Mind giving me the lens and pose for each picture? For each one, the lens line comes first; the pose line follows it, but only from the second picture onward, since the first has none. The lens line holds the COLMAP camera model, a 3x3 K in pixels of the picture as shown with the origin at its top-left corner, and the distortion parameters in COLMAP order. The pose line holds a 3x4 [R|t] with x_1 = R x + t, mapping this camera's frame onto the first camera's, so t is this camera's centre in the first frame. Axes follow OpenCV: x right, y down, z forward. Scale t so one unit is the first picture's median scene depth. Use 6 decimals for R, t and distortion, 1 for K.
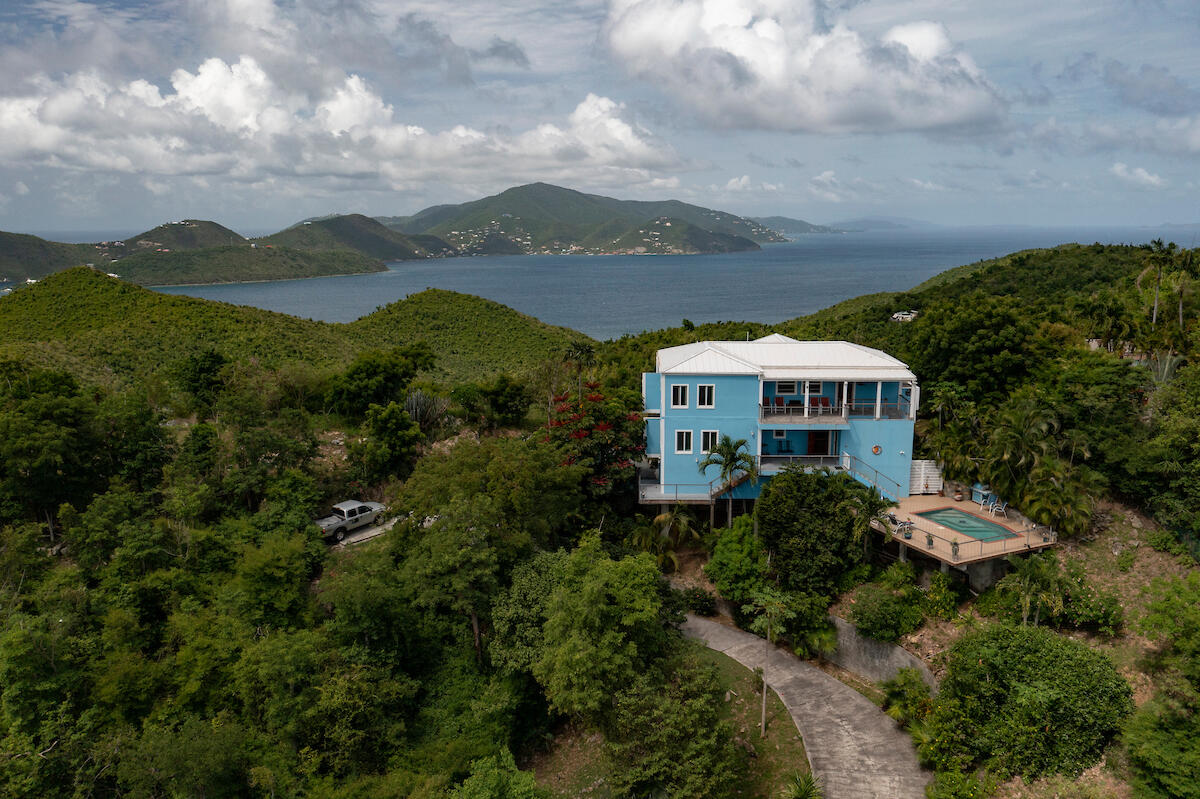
lens RADIAL K [[929.0, 0, 593.1], [0, 929.0, 405.0], [0, 0, 1]] dist [-0.017816, 0.011257]
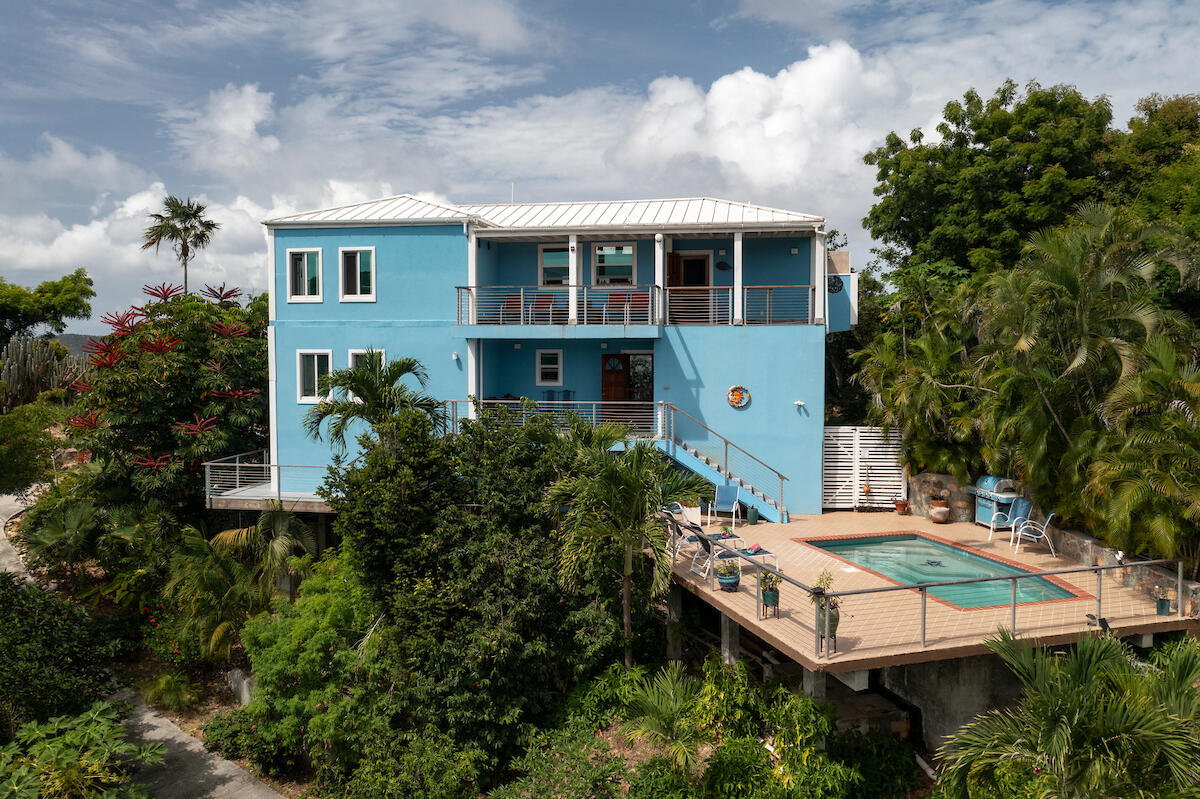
lens RADIAL K [[948.0, 0, 562.3], [0, 948.0, 386.6], [0, 0, 1]] dist [-0.013944, -0.001980]
pose [[0.989769, 0.011668, -0.142204, 0.288998], [-0.031204, 0.990226, -0.135936, 0.105705], [0.139228, 0.138982, 0.980459, 0.567114]]
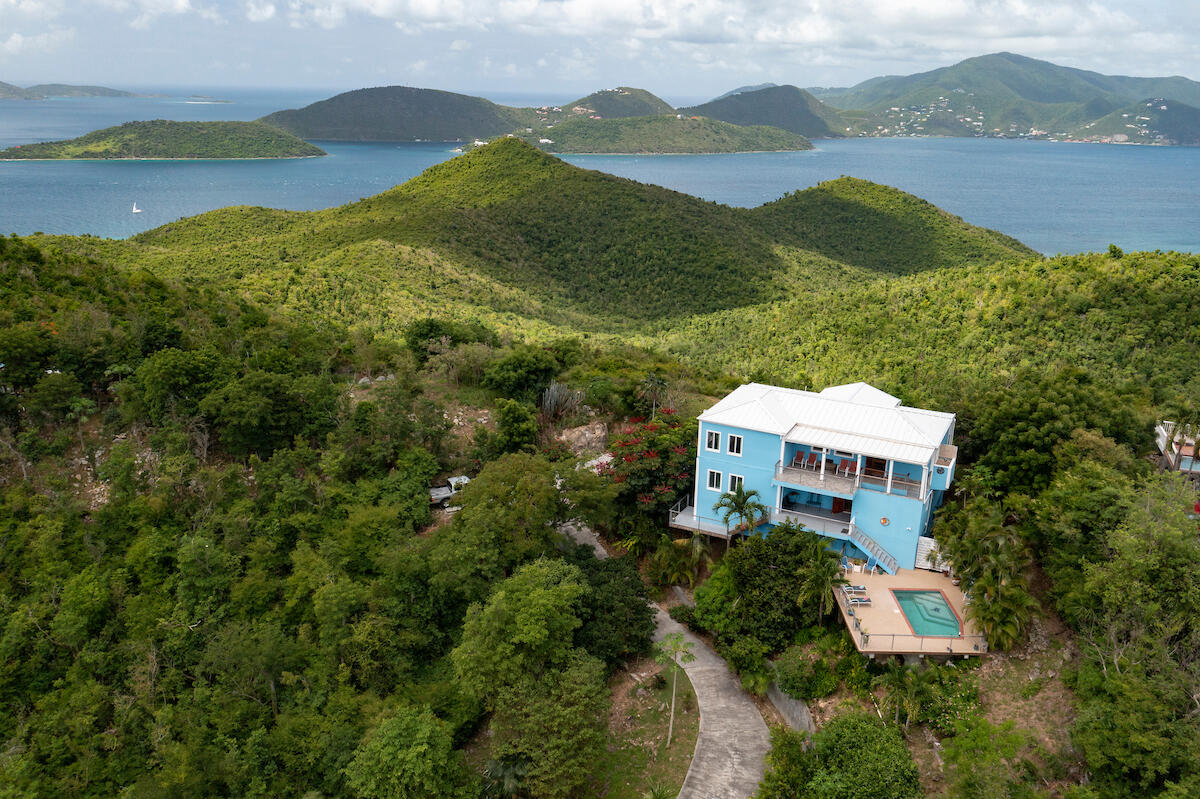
lens RADIAL K [[969.1, 0, 597.0], [0, 969.1, 414.3], [0, 0, 1]] dist [-0.013998, -0.005456]
pose [[0.909250, 0.155362, -0.386170, 0.416369], [-0.106672, 0.983723, 0.144604, -0.197317], [0.402351, -0.090288, 0.911023, -0.126551]]
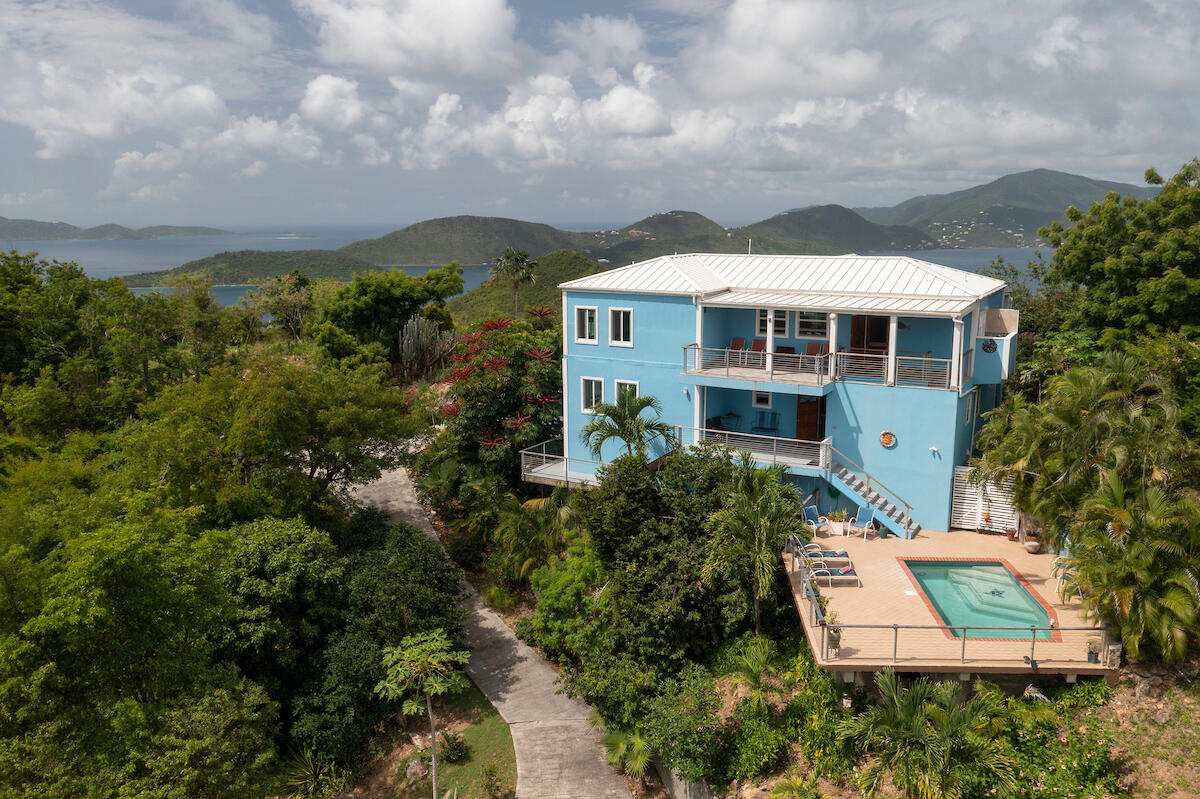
lens RADIAL K [[937.4, 0, 593.0], [0, 937.4, 406.4], [0, 0, 1]] dist [-0.017377, -0.003720]
pose [[0.882608, 0.092962, -0.460827, 0.408938], [-0.088436, 0.995585, 0.031460, 0.026739], [0.461717, 0.012987, 0.886932, 0.419130]]
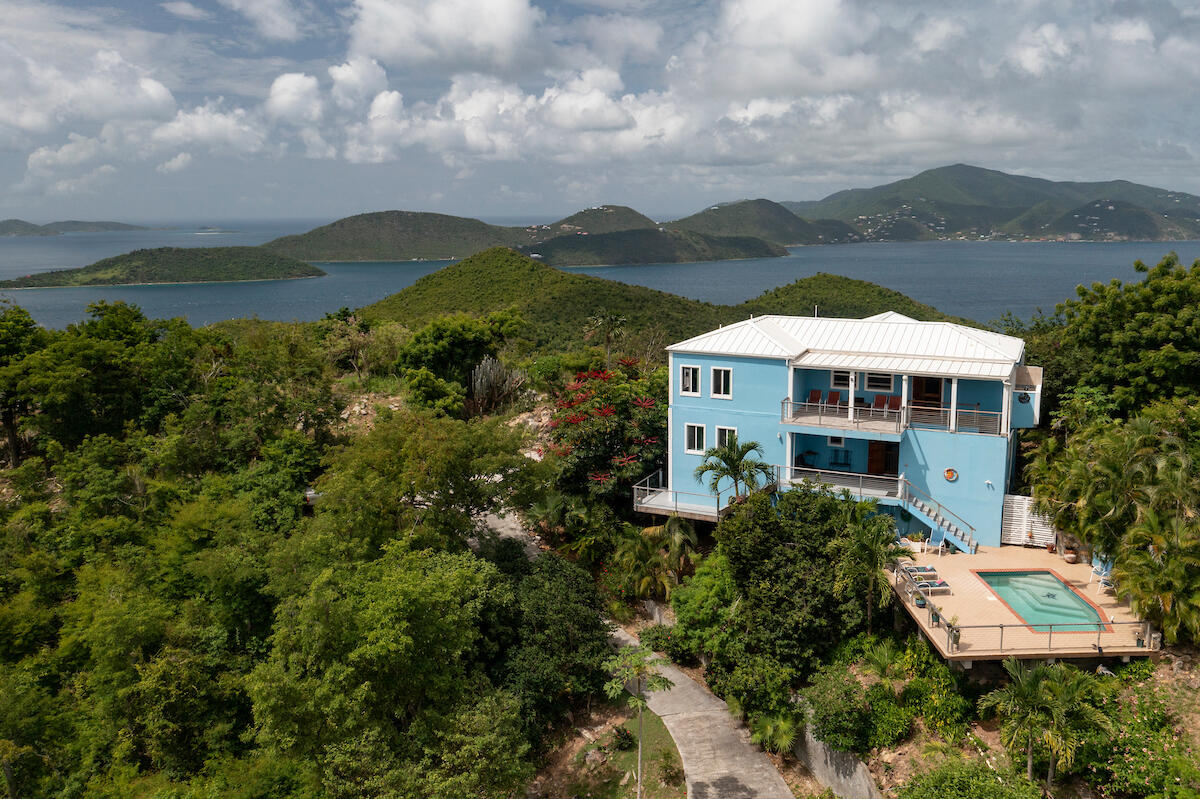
lens RADIAL K [[945.9, 0, 606.0], [0, 945.9, 368.0], [0, 0, 1]] dist [-0.011811, -0.002436]
pose [[0.919356, 0.061457, -0.388598, 0.340651], [-0.071205, 0.997404, -0.010716, -0.006226], [0.386930, 0.037522, 0.921345, 0.233024]]
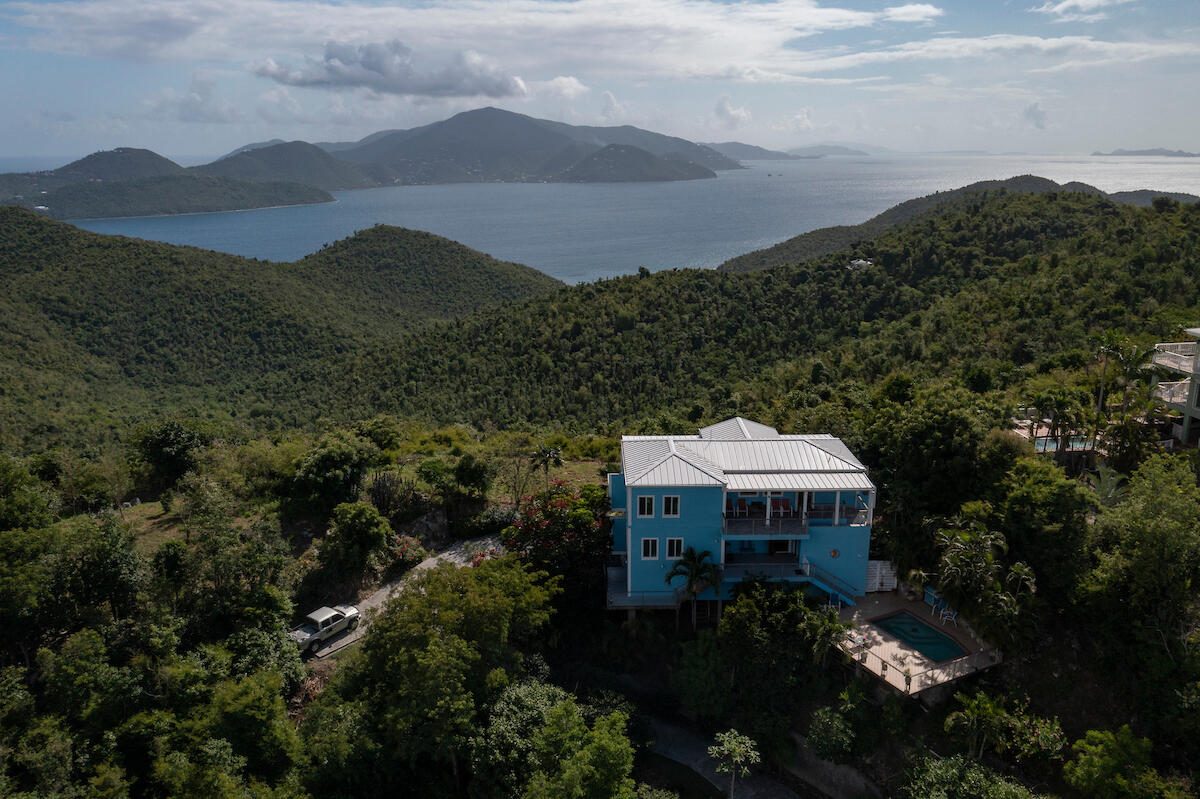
lens RADIAL K [[937.4, 0, 593.0], [0, 937.4, 406.4], [0, 0, 1]] dist [-0.017377, -0.003720]
pose [[0.998793, -0.011522, 0.047742, -0.013270], [0.008050, 0.997351, 0.072295, -0.195901], [-0.048449, -0.071823, 0.996240, -0.020159]]
